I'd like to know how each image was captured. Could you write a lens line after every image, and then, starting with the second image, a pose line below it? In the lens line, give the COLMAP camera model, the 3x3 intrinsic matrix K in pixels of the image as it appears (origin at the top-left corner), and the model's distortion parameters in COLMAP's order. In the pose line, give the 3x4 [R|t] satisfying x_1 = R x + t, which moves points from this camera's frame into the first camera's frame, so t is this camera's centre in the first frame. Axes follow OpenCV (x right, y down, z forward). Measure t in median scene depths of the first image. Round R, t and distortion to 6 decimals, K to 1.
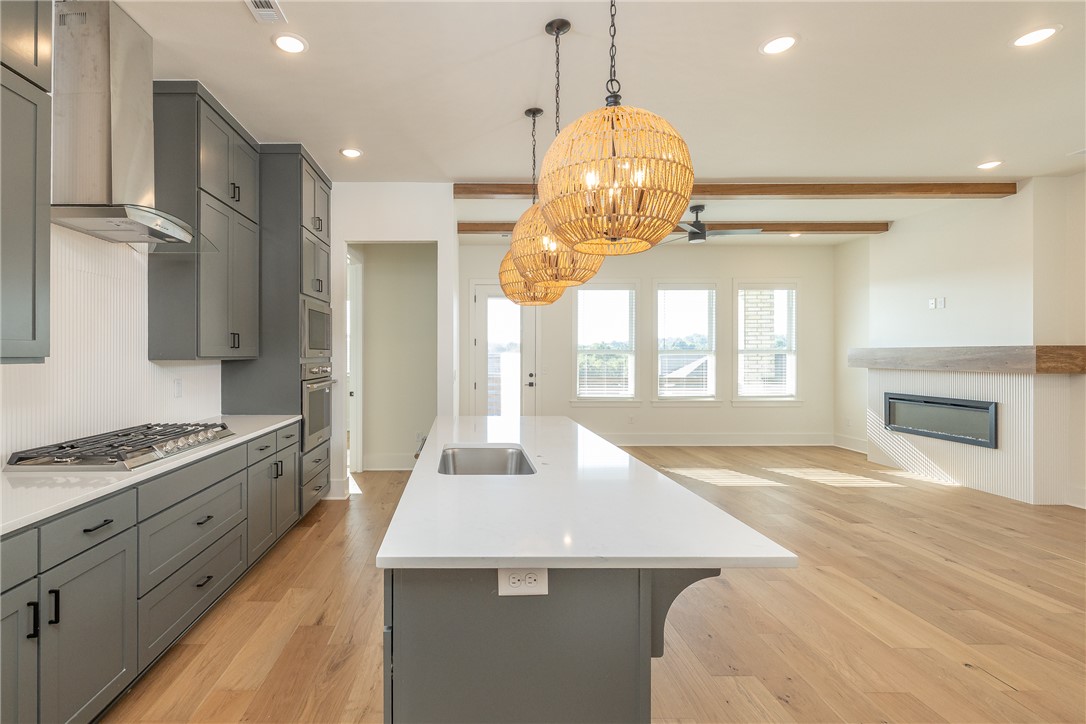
lens RADIAL K [[499.4, 0, 467.8], [0, 499.4, 356.0], [0, 0, 1]] dist [0.013669, -0.002014]
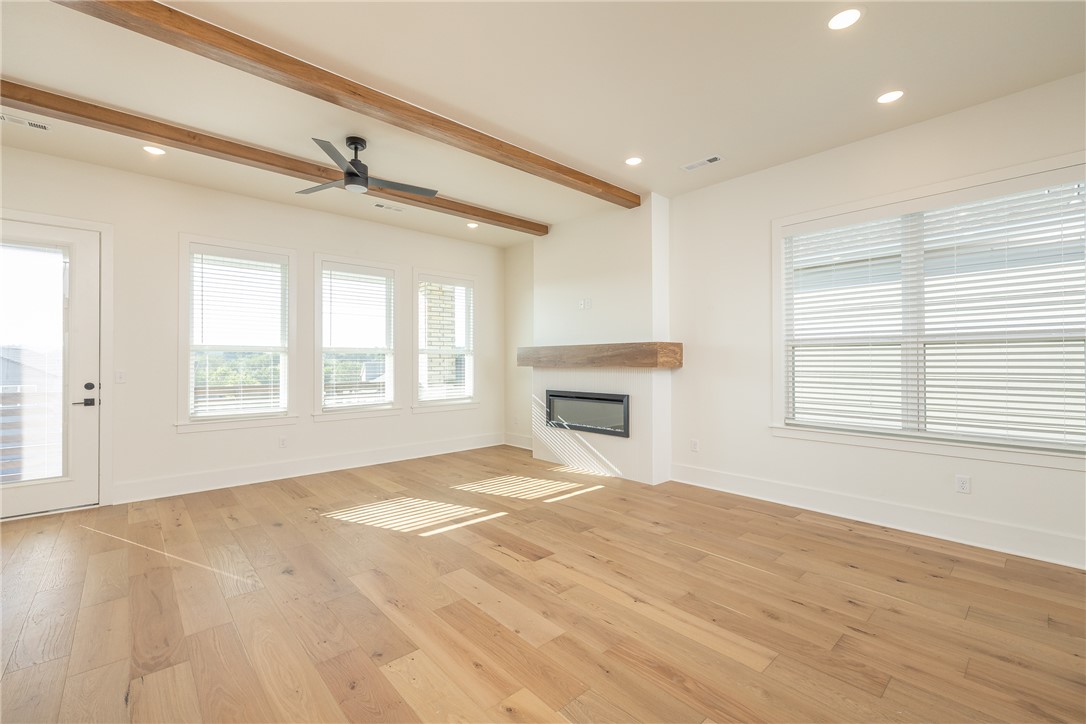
lens RADIAL K [[462.8, 0, 547.0], [0, 462.8, 358.7], [0, 0, 1]] dist [0.001405, 0.001001]
pose [[0.739774, 0.003040, 0.672849, 0.224336], [0.005331, 0.999932, -0.010378, 0.021102], [-0.672835, 0.011264, 0.739707, 0.347449]]
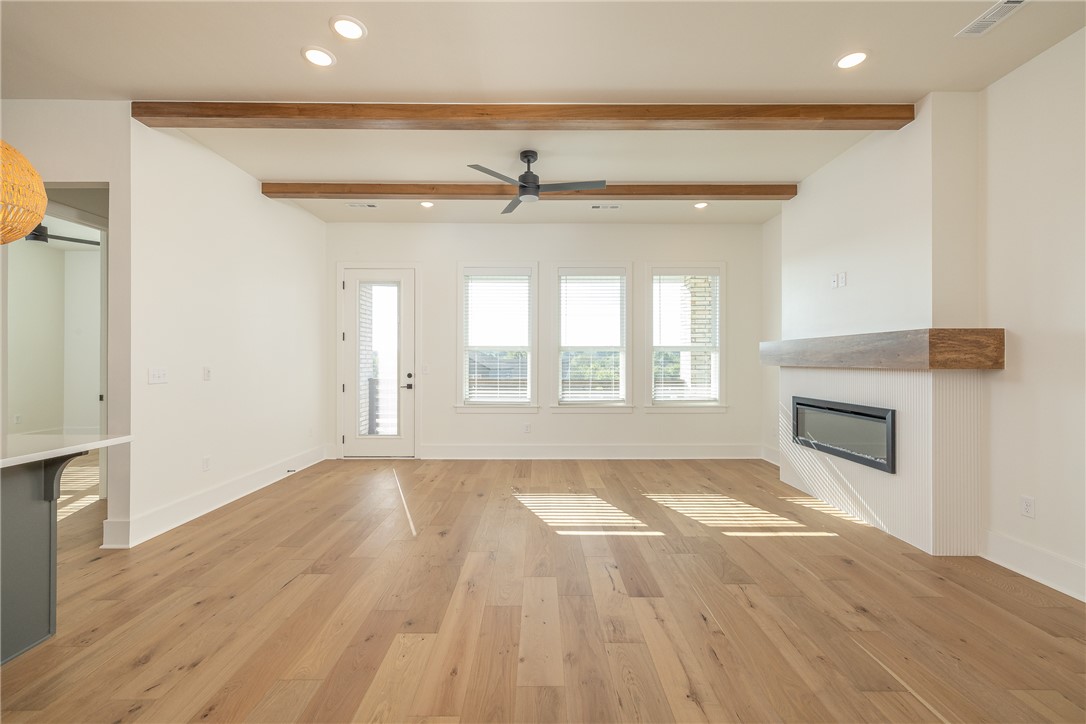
lens RADIAL K [[462.8, 0, 534.5], [0, 462.8, 360.0], [0, 0, 1]] dist [0.001405, 0.001001]
pose [[0.999998, 0.001755, -0.001353, 0.484892], [-0.001761, 0.999987, -0.004780, 0.022043], [0.001345, 0.004783, 0.999988, 0.303862]]
